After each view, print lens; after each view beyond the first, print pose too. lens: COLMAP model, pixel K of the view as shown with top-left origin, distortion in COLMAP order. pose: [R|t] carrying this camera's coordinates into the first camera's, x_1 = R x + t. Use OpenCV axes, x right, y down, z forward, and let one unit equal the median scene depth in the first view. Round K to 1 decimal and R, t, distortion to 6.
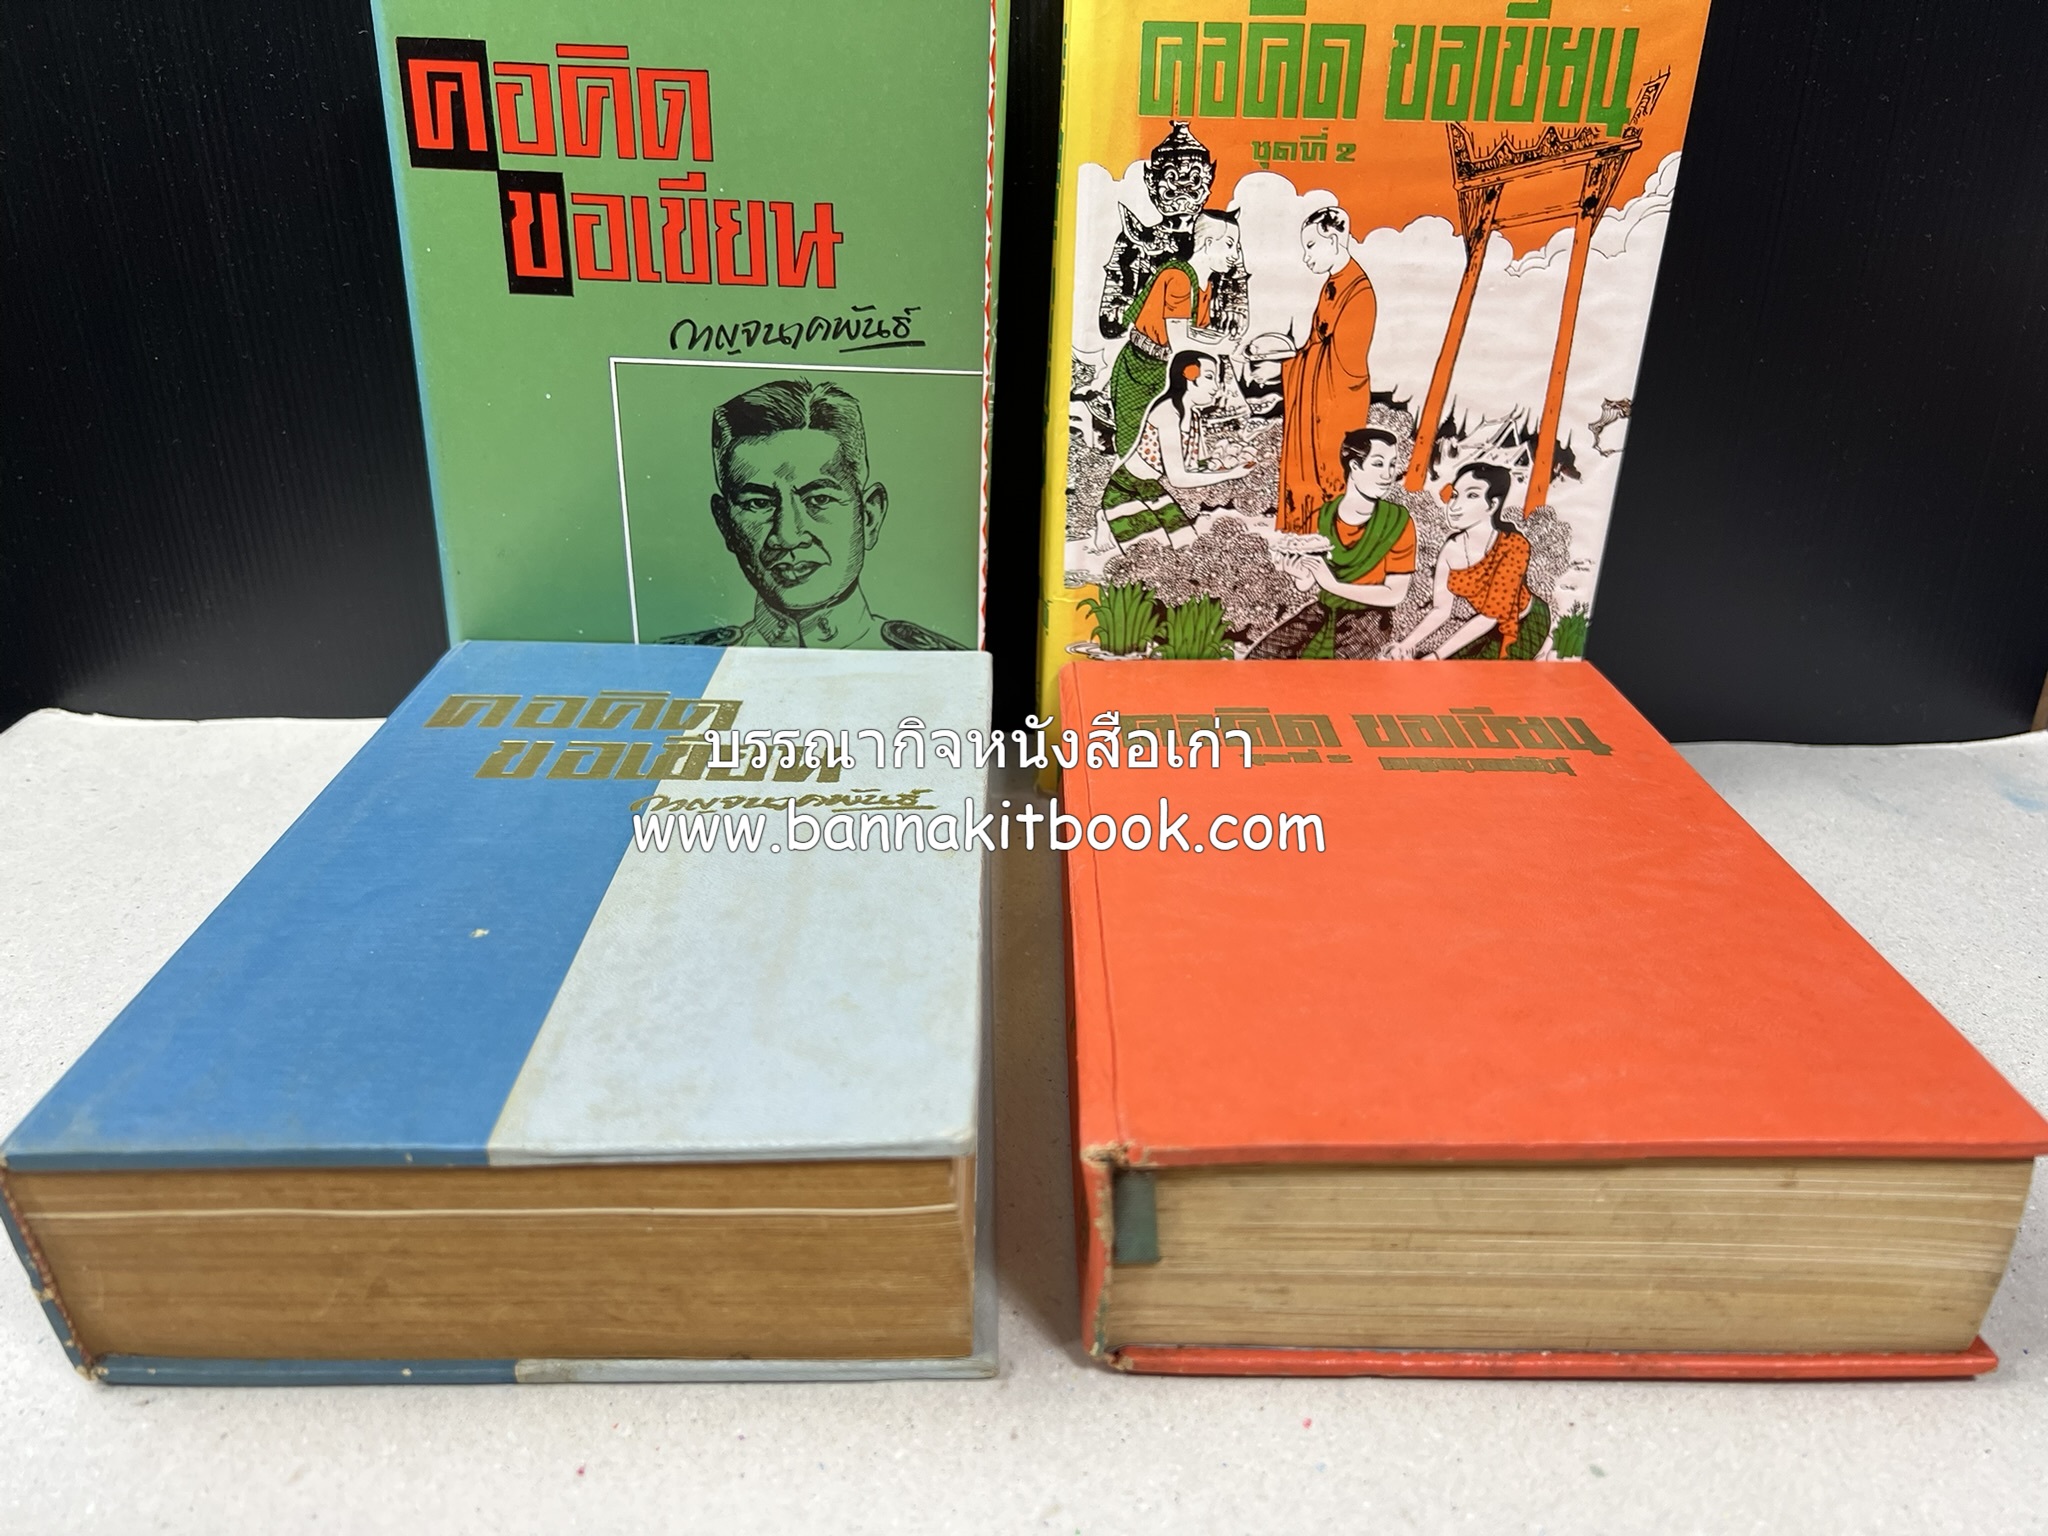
lens RADIAL K [[1705.7, 0, 1043.4], [0, 1705.7, 773.3], [0, 0, 1]] dist [-0.005046, 0.000290]
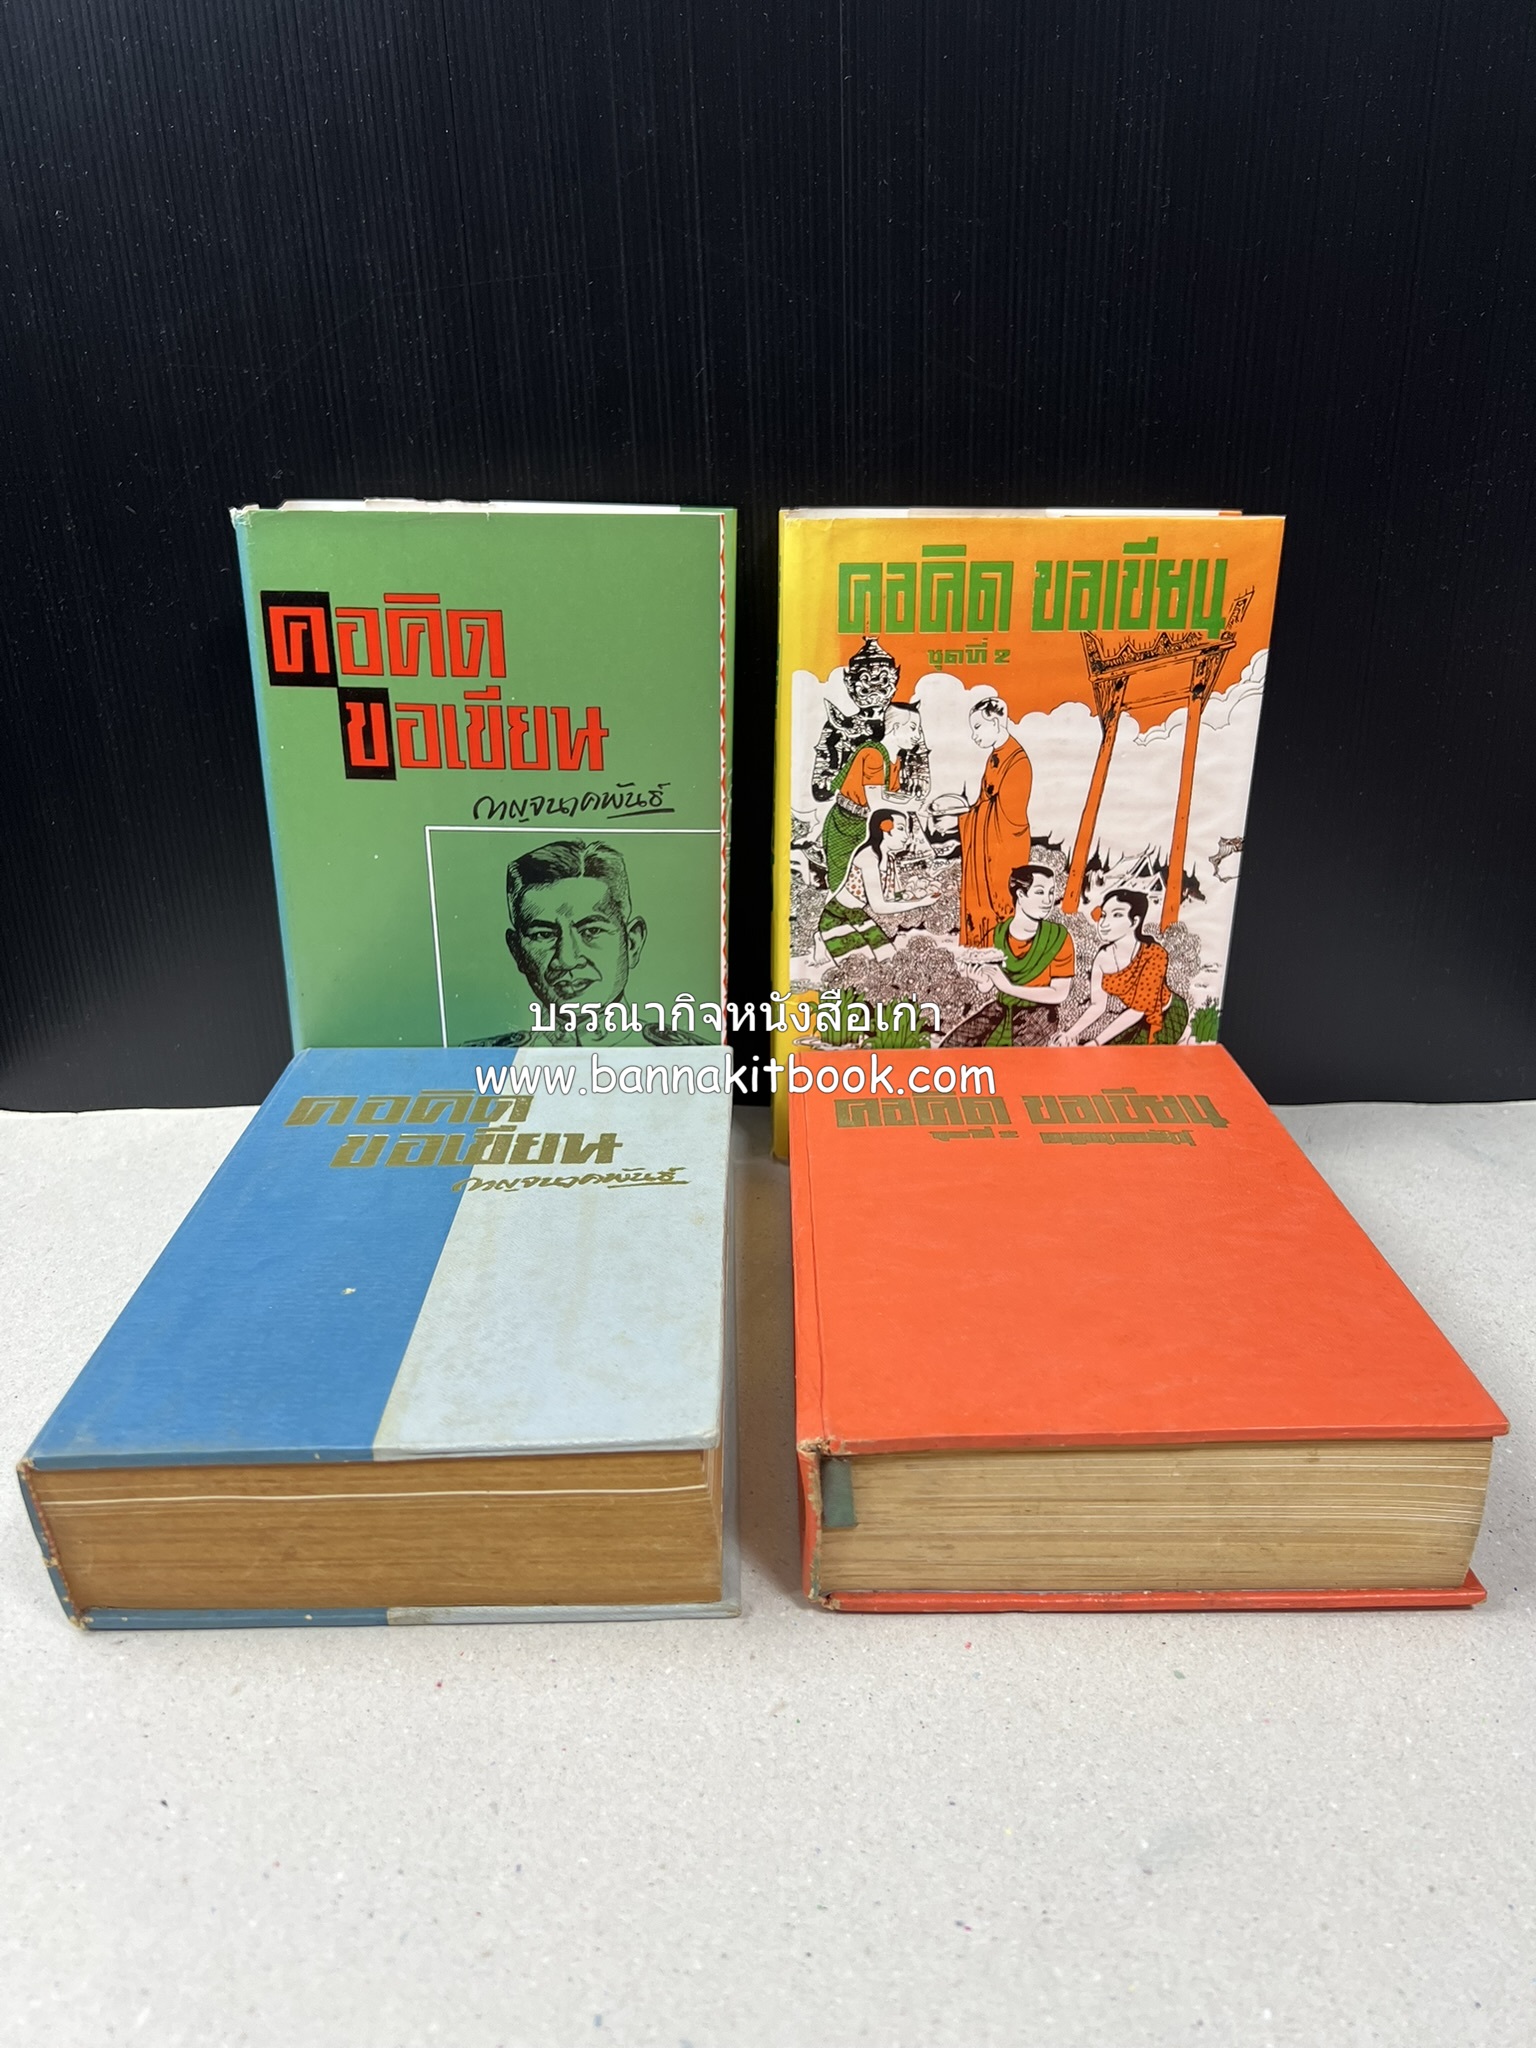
lens RADIAL K [[1761.5, 0, 780.6], [0, 1761.5, 1004.8], [0, 0, 1]] dist [0.032900, -0.053838]
pose [[0.999721, -0.020258, -0.012130, 0.023316], [0.019648, 0.998631, -0.048484, -0.044855], [0.013095, 0.048233, 0.998750, -0.309010]]
